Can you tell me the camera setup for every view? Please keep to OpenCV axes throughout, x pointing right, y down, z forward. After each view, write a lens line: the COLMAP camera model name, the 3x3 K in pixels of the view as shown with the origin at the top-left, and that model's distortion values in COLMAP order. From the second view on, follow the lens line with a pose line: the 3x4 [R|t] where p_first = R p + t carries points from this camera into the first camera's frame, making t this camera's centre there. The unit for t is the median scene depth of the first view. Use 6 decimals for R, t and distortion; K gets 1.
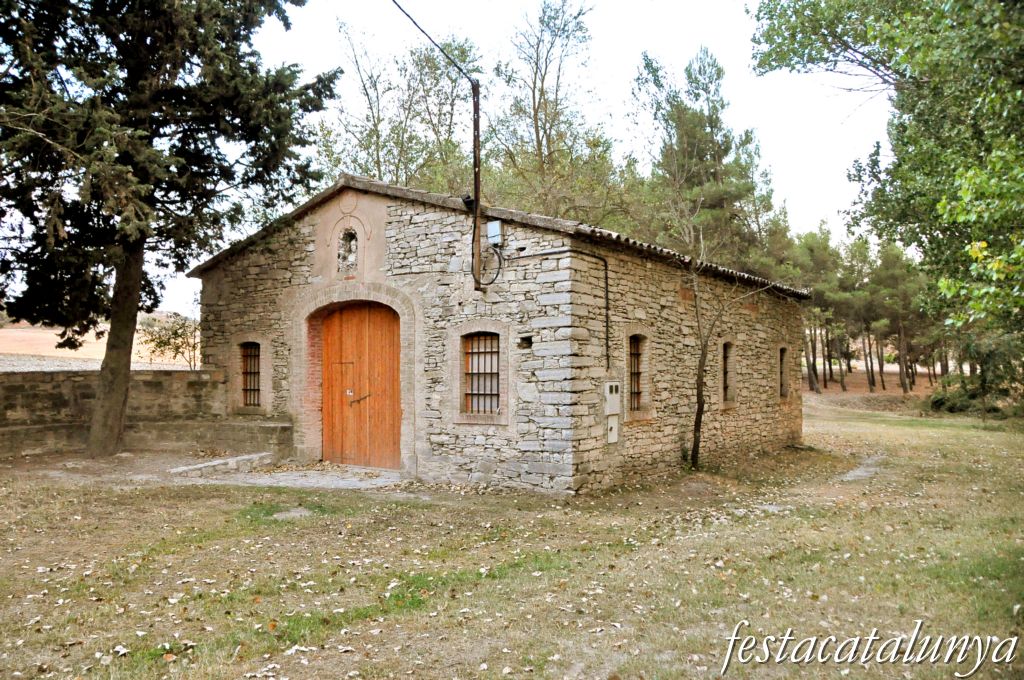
lens RADIAL K [[774.0, 0, 511.2], [0, 774.0, 358.5], [0, 0, 1]] dist [-0.006761, -0.001214]
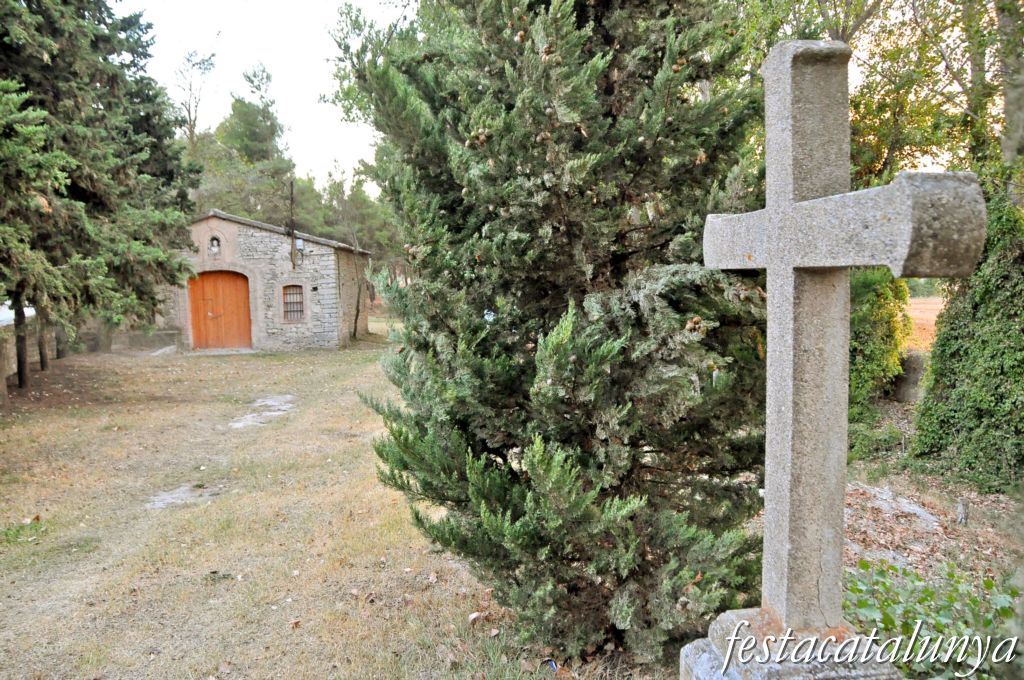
lens RADIAL K [[774.0, 0, 511.2], [0, 774.0, 358.5], [0, 0, 1]] dist [-0.006761, -0.001214]
pose [[0.771519, -0.083788, 0.630665, -0.987739], [0.013334, 0.993202, 0.115641, -0.071772], [-0.636067, -0.080810, 0.767391, -1.216387]]
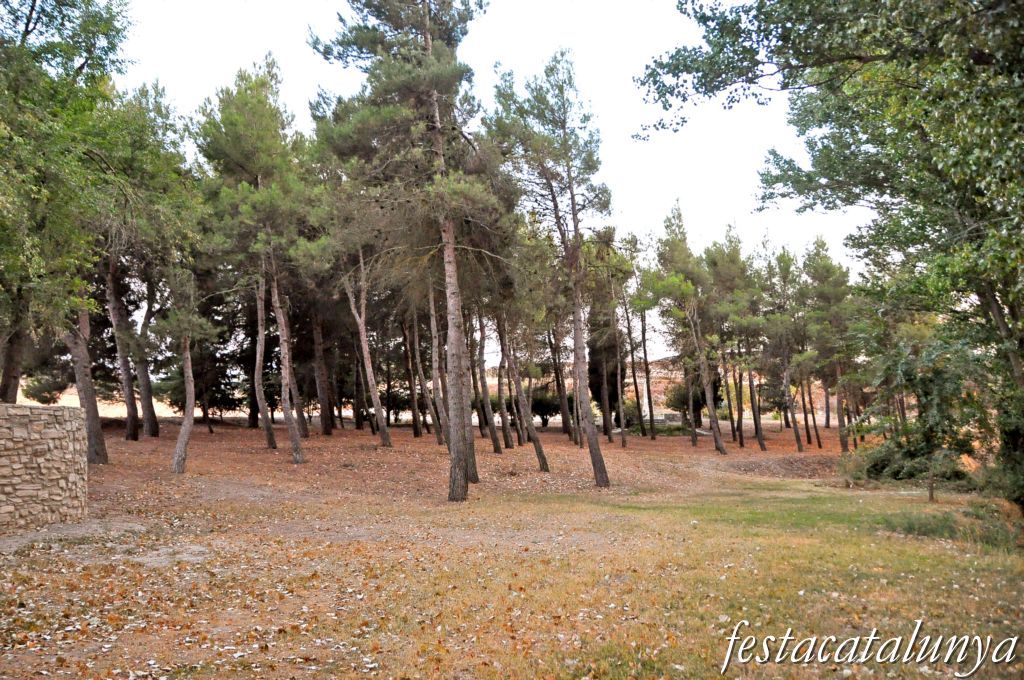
lens RADIAL K [[774.0, 0, 511.2], [0, 774.0, 358.5], [0, 0, 1]] dist [-0.006761, -0.001214]
pose [[0.999814, -0.015795, 0.011049, 1.094545], [0.016687, 0.996158, -0.085971, 0.084285], [-0.009648, 0.086139, 0.996236, 1.575292]]
